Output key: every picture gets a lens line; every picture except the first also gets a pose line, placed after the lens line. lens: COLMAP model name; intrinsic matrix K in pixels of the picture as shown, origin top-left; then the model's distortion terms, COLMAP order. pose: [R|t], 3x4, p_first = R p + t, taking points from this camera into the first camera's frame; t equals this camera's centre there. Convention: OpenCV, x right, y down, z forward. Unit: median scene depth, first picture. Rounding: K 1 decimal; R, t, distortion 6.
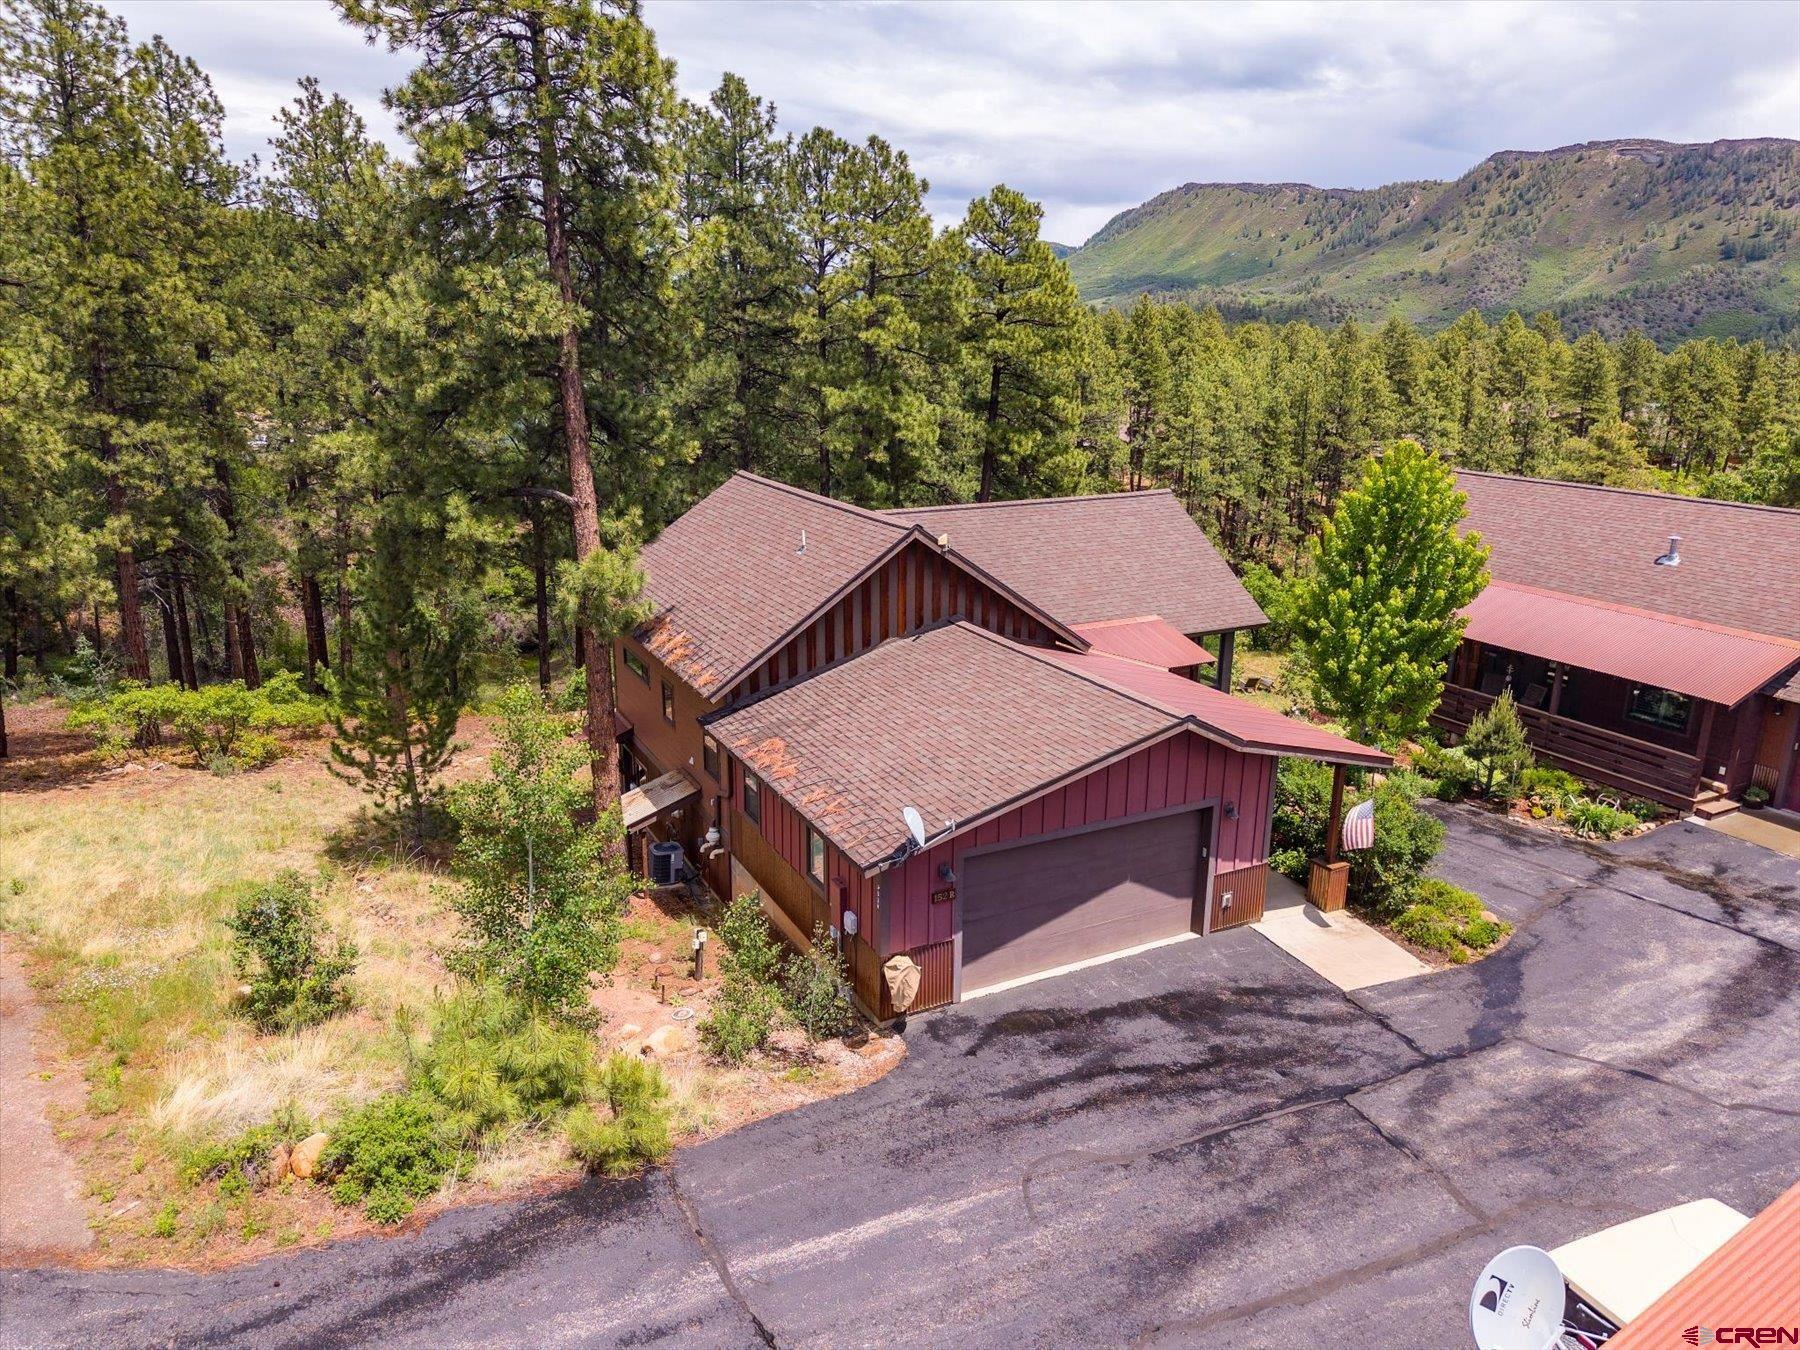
lens RADIAL K [[1205.7, 0, 908.4], [0, 1205.7, 671.3], [0, 0, 1]] dist [0.005834, -0.006477]
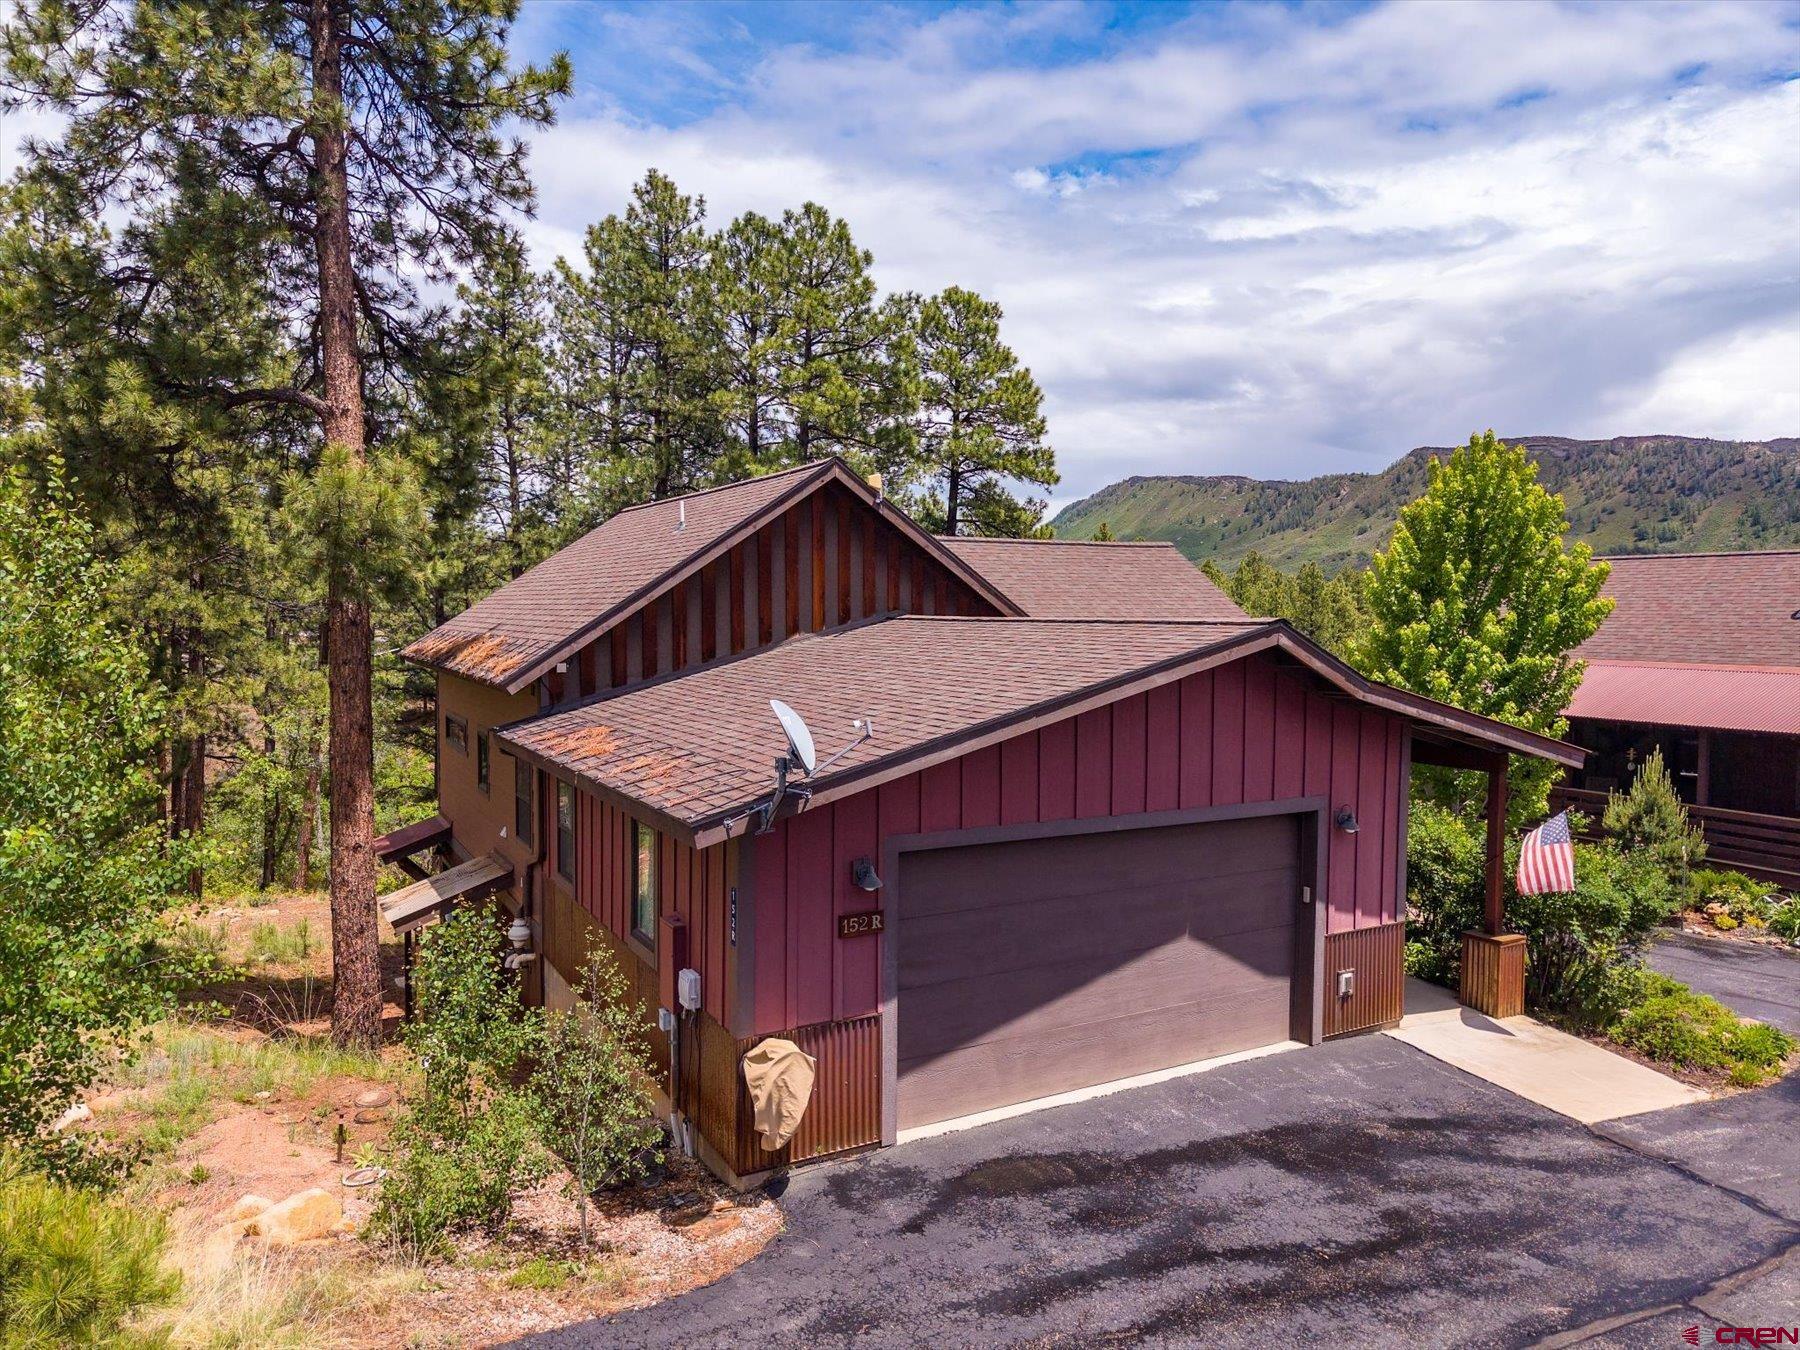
lens RADIAL K [[1205.7, 0, 908.4], [0, 1205.7, 671.3], [0, 0, 1]] dist [0.005834, -0.006477]
pose [[0.999555, -0.003691, 0.029584, 0.032946], [0.010239, 0.974448, -0.224380, 0.185050], [-0.028000, 0.224583, 0.974053, 0.421680]]
